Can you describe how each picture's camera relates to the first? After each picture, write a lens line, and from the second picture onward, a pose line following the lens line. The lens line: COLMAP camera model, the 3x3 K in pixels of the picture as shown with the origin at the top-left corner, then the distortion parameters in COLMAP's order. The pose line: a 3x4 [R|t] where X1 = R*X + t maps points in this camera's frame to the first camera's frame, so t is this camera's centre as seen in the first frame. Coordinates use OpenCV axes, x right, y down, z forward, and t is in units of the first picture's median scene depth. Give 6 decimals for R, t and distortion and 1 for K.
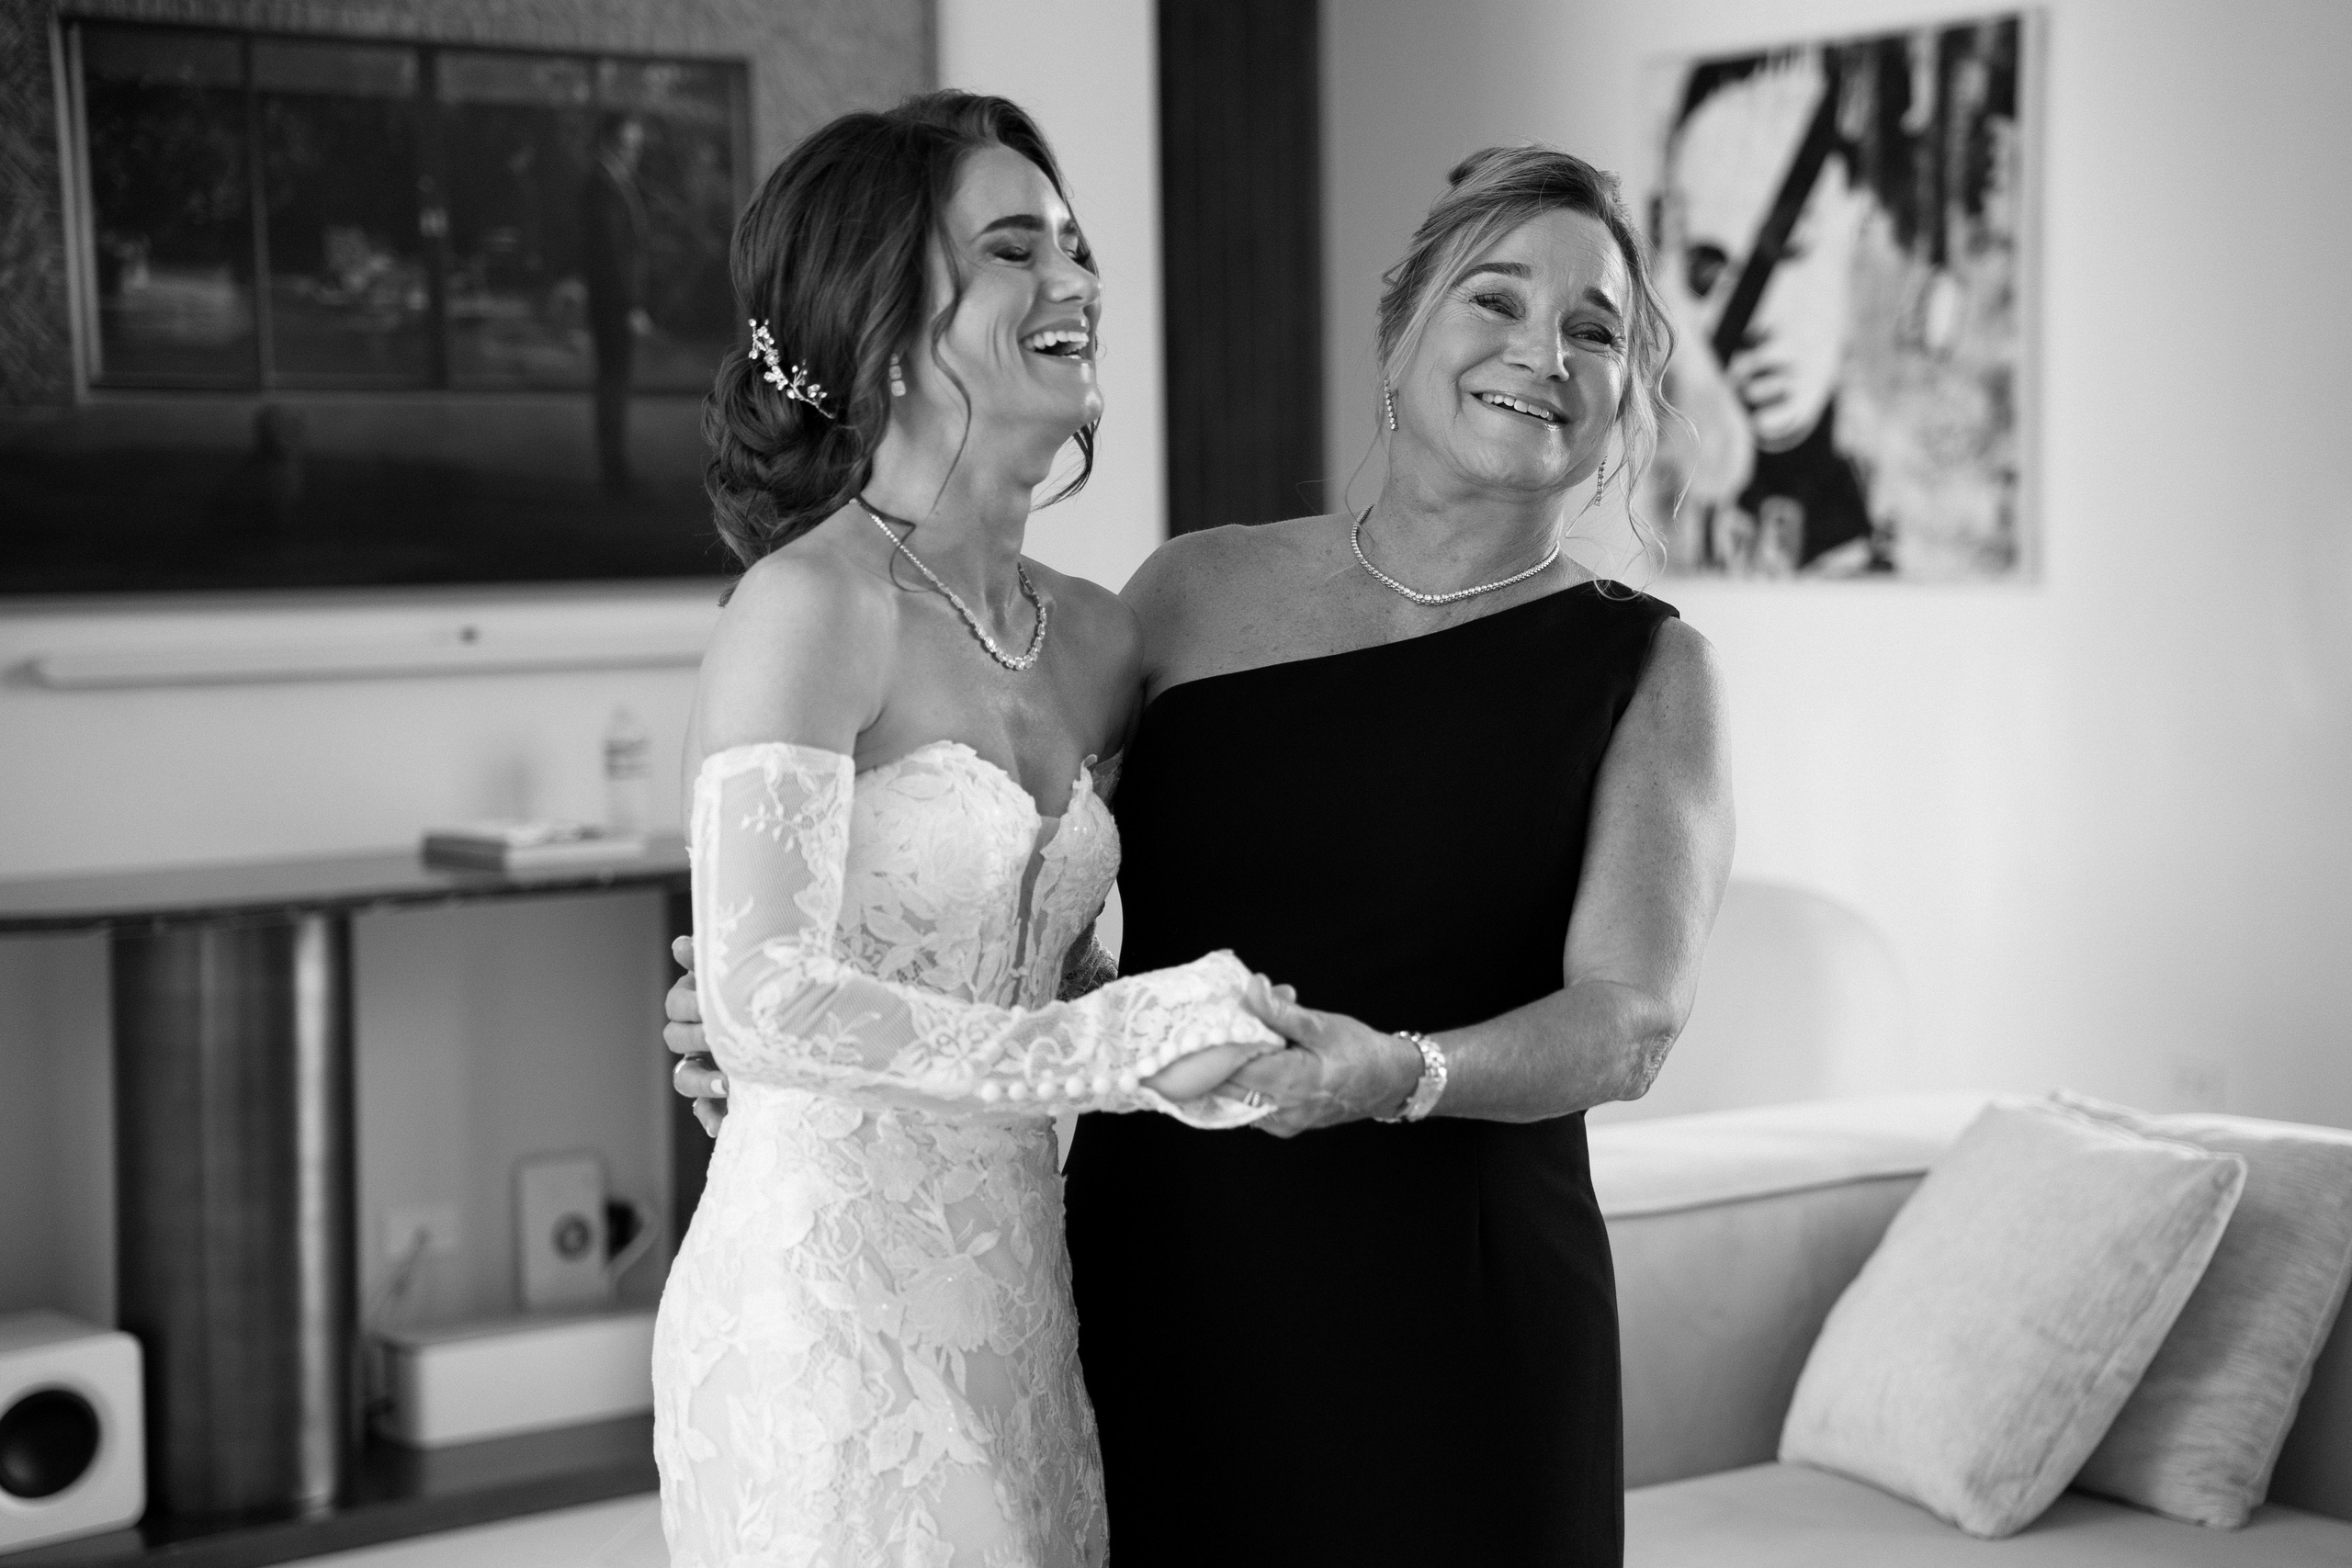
lens RADIAL K [[4594.8, 0, 1177.4], [0, 4594.8, 781.3], [0, 0, 1]] dist [0.634477, 0.000000]
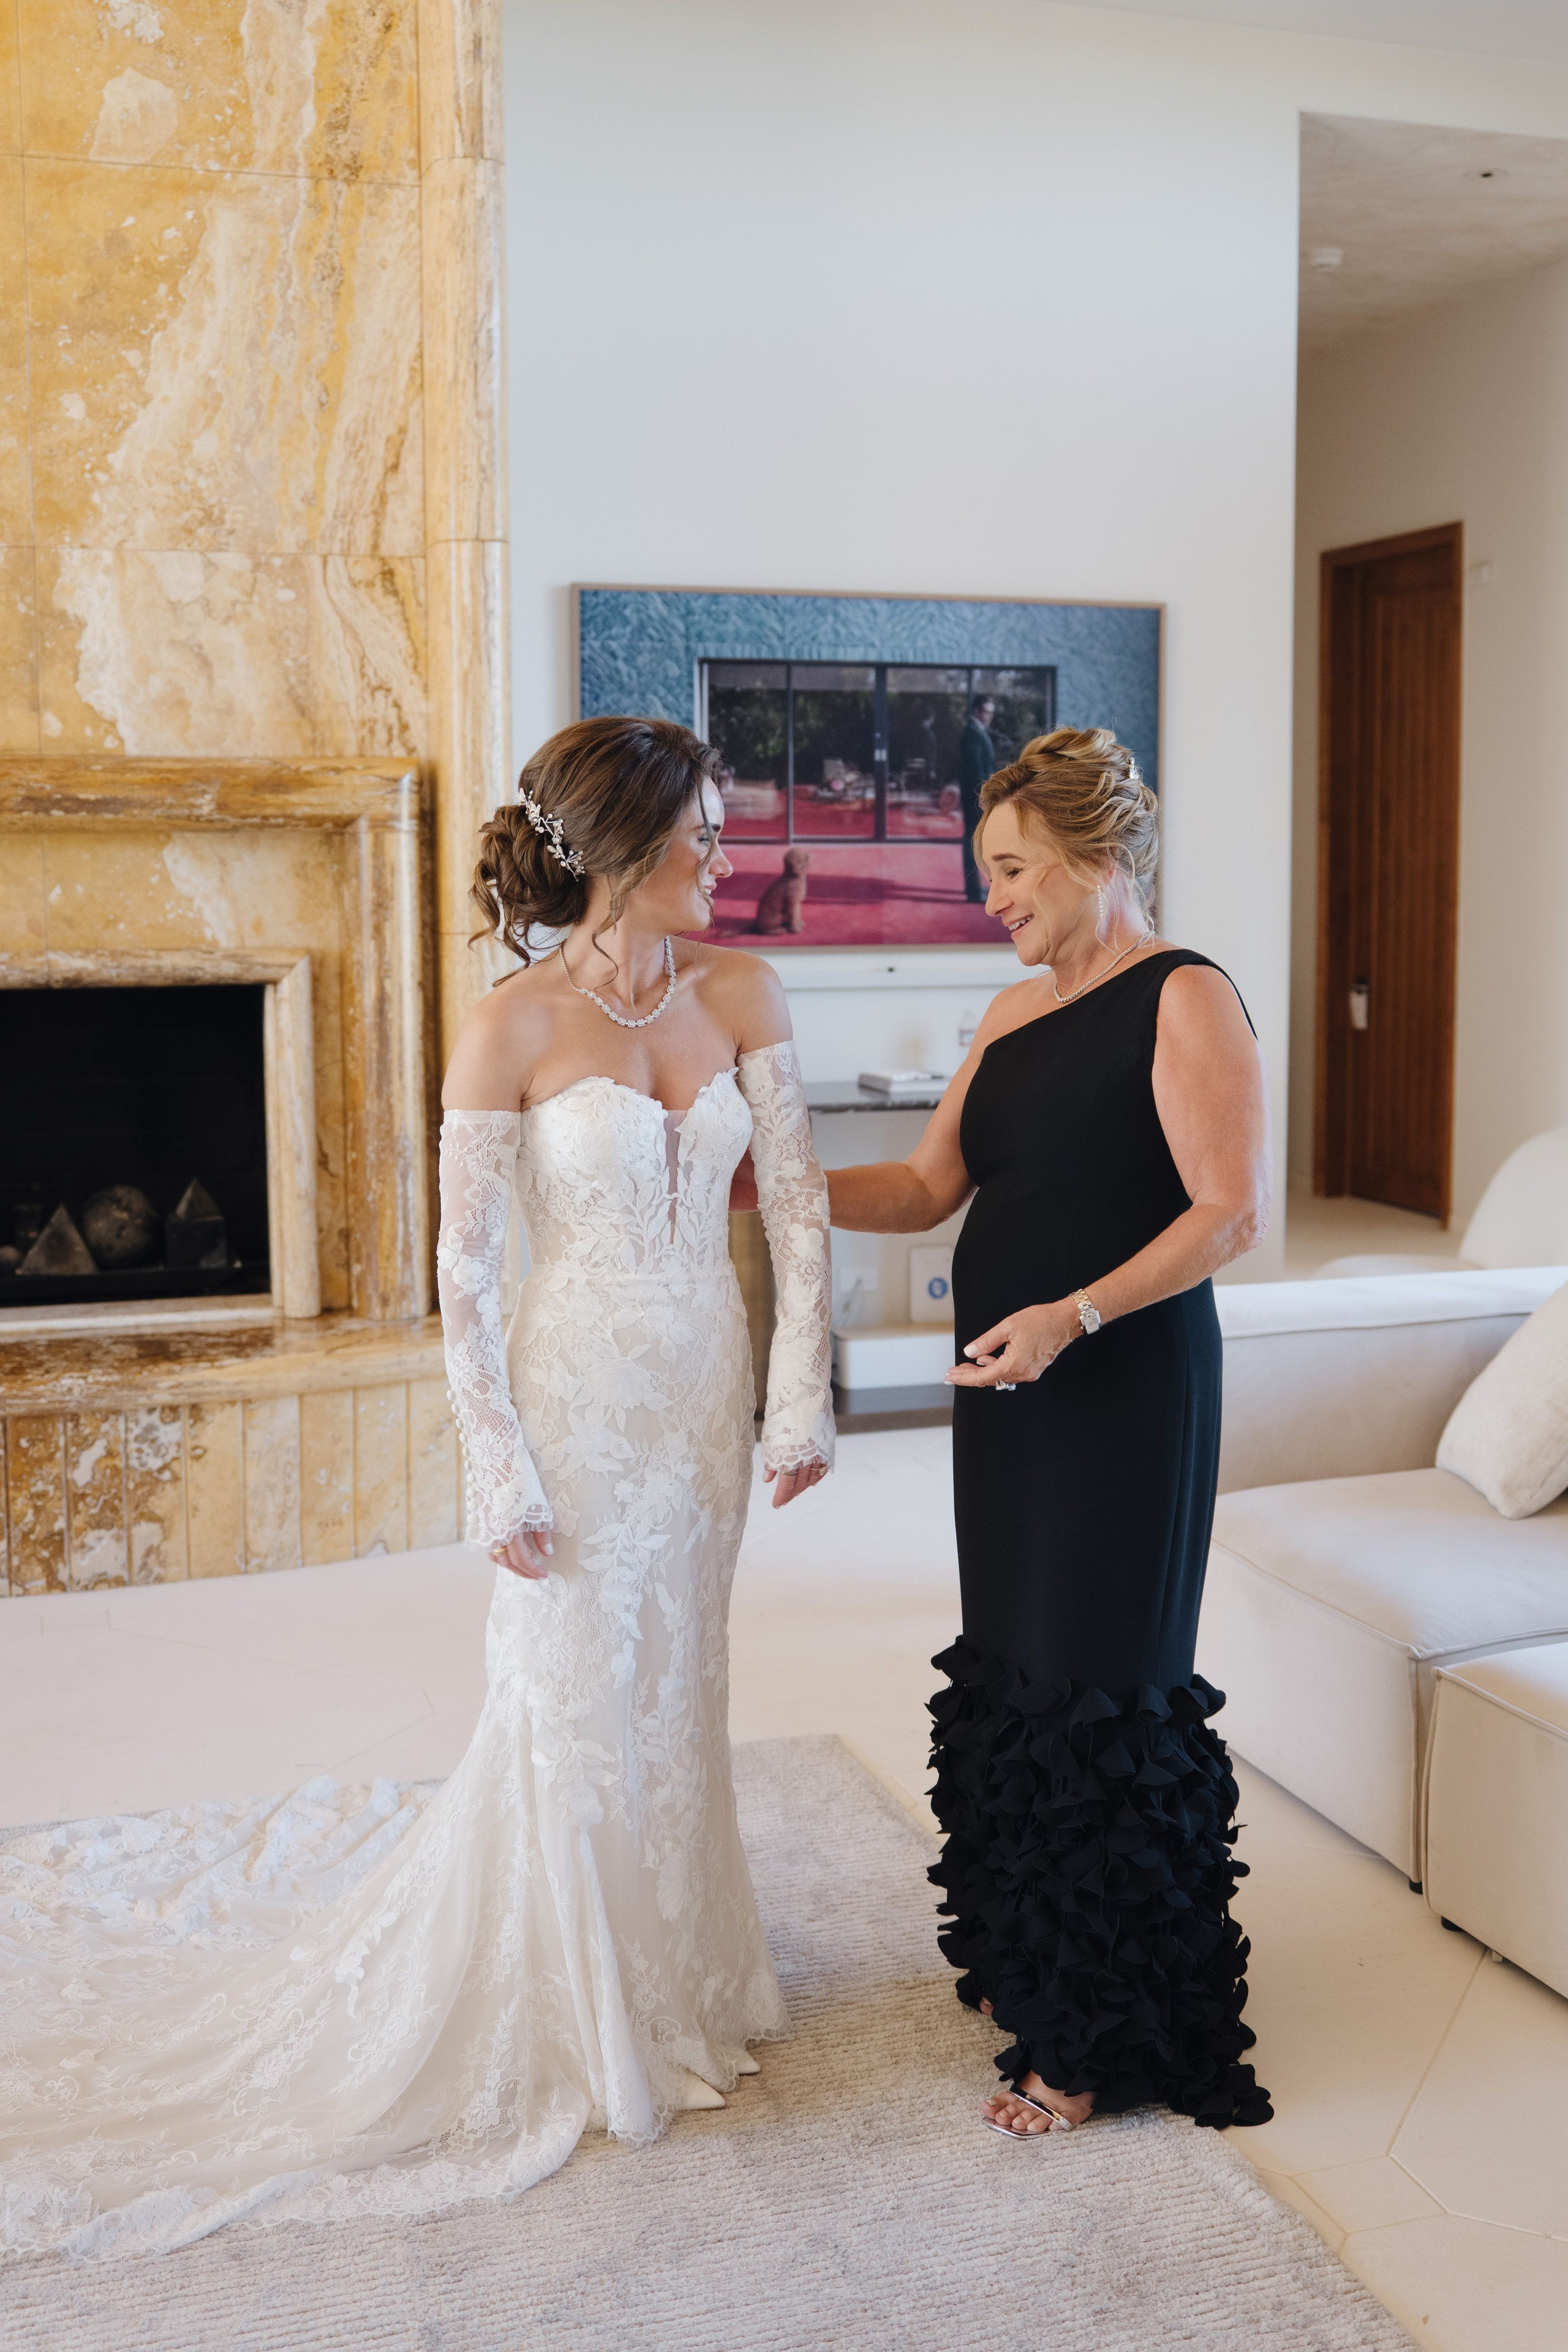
lens RADIAL K [[2396.1, 0, 783.4], [0, 2396.1, 1180.9], [0, 0, 1]] dist [-0.132949, 0.000000]
pose [[0.954622, 0.050997, -0.293421, 0.098843], [-0.032734, 0.997228, 0.066823, -0.009690], [0.296015, -0.054186, 0.953645, 0.054762]]
